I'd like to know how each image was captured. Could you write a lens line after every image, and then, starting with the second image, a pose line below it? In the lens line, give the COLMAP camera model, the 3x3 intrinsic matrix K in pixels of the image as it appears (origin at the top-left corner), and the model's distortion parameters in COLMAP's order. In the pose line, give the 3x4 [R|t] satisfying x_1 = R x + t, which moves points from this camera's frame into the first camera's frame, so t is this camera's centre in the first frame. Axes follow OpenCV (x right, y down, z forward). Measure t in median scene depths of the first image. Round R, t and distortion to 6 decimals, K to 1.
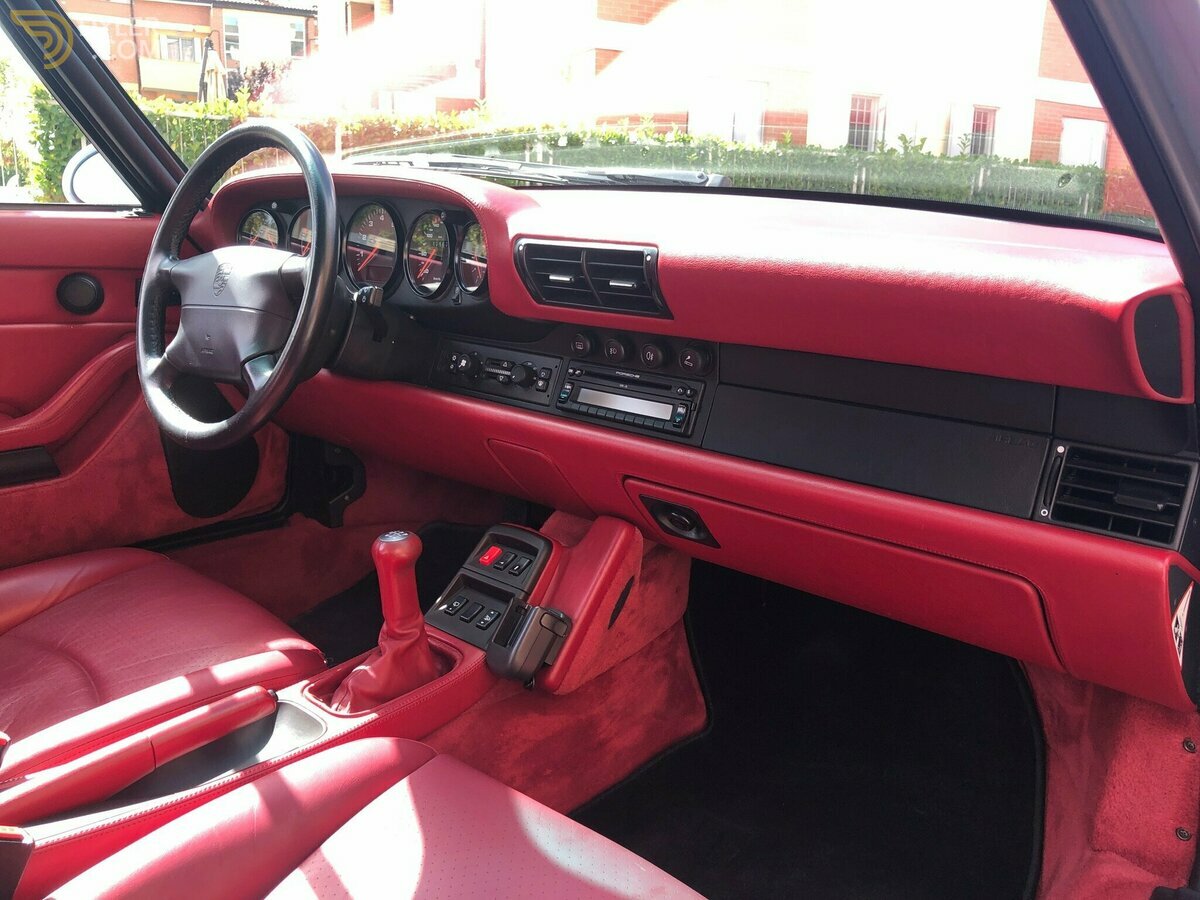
lens RADIAL K [[982.6, 0, 596.1], [0, 982.6, 446.9], [0, 0, 1]] dist [0.040207, -0.015445]
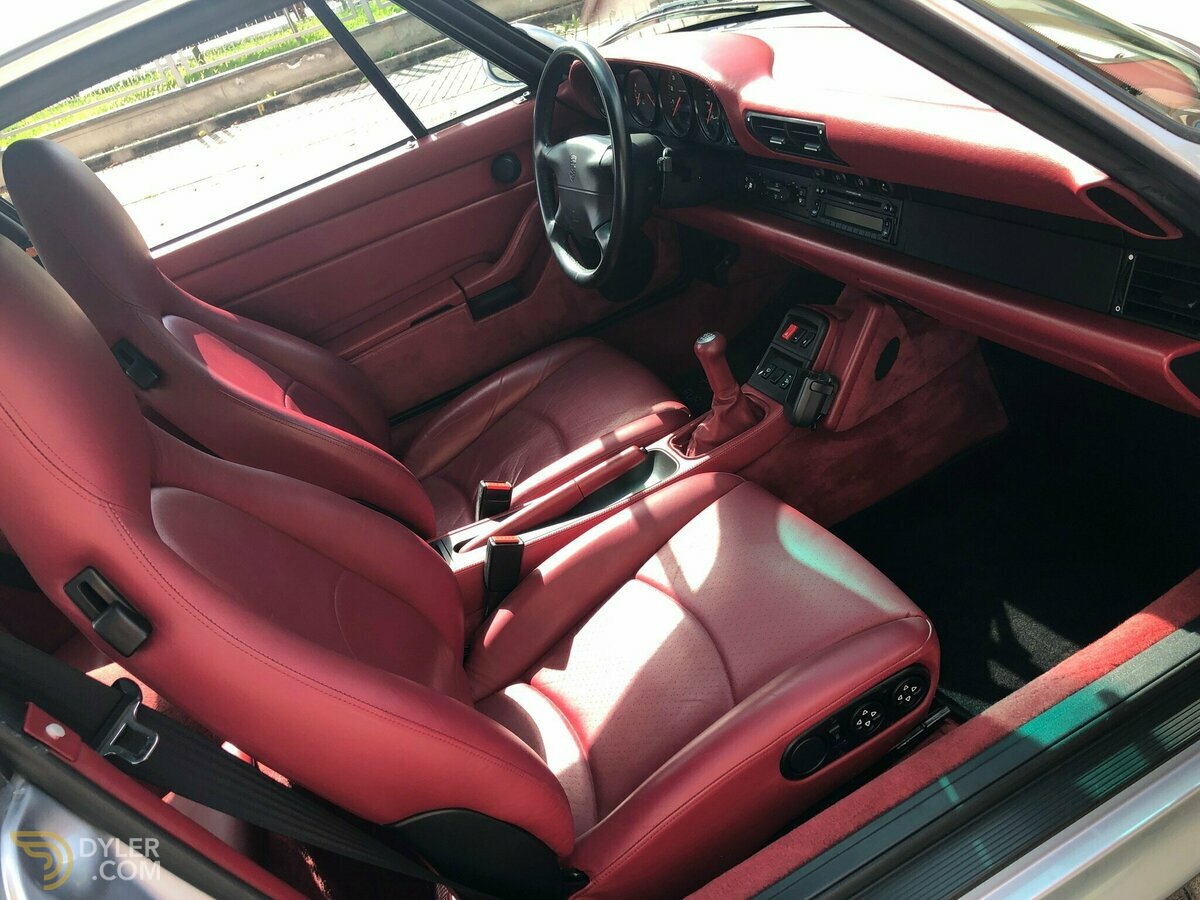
lens RADIAL K [[982.6, 0, 602.4], [0, 982.6, 451.1], [0, 0, 1]] dist [0.040207, -0.015445]
pose [[0.860982, -0.045345, -0.506611, 0.388402], [0.222614, 0.929150, 0.295166, -0.215329], [0.457333, -0.366911, 0.810076, -0.304450]]
